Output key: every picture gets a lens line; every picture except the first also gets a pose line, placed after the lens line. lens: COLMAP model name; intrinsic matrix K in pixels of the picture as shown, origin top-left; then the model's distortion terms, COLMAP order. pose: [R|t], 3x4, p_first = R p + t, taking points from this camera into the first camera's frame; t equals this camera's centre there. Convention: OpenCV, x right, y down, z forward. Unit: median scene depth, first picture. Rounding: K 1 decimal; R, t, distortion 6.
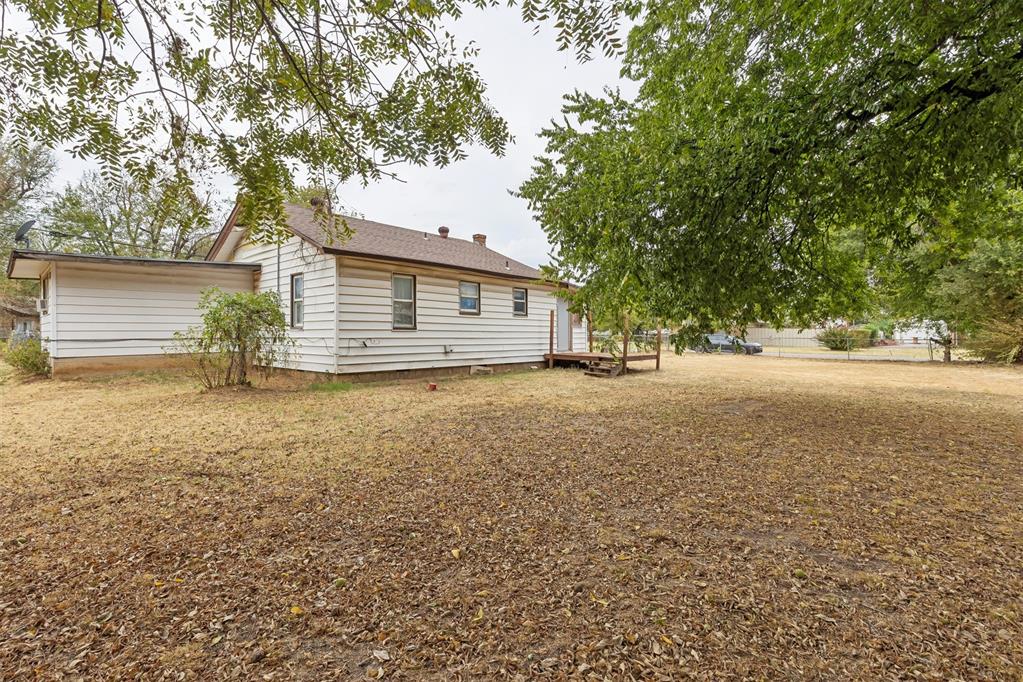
lens RADIAL K [[463.2, 0, 512.7], [0, 463.2, 336.2], [0, 0, 1]] dist [0.006875, -0.002796]
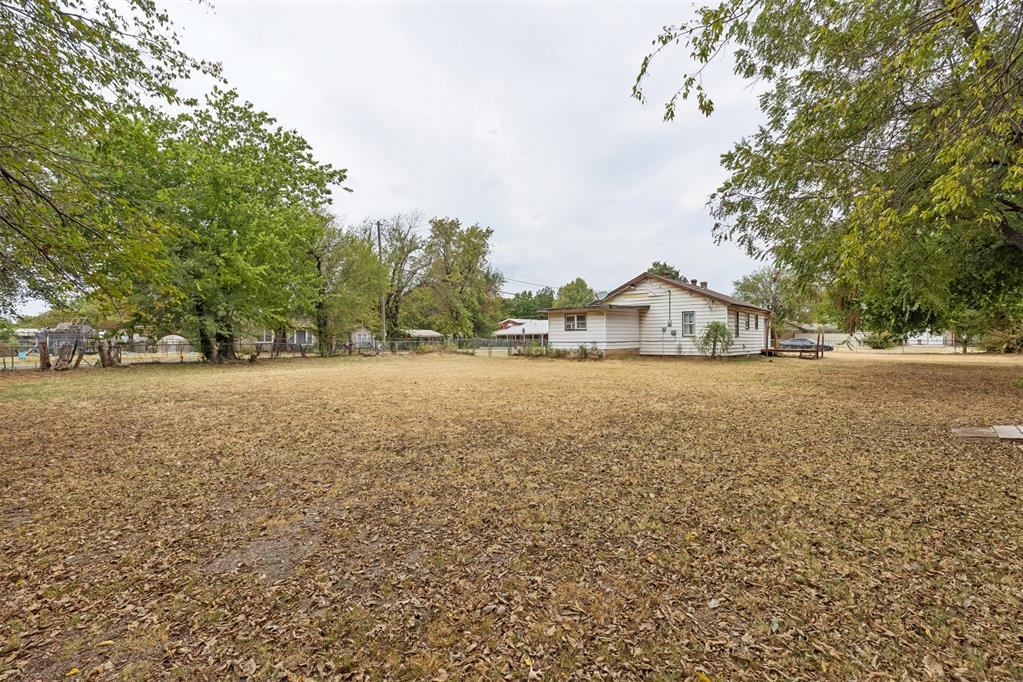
lens RADIAL K [[463.2, 0, 511.7], [0, 463.2, 342.6], [0, 0, 1]] dist [0.006875, -0.002796]
pose [[0.999878, -0.005345, 0.014662, -0.902846], [0.005285, 0.999977, 0.004167, -0.001174], [-0.014684, -0.004089, 0.999884, -0.816445]]
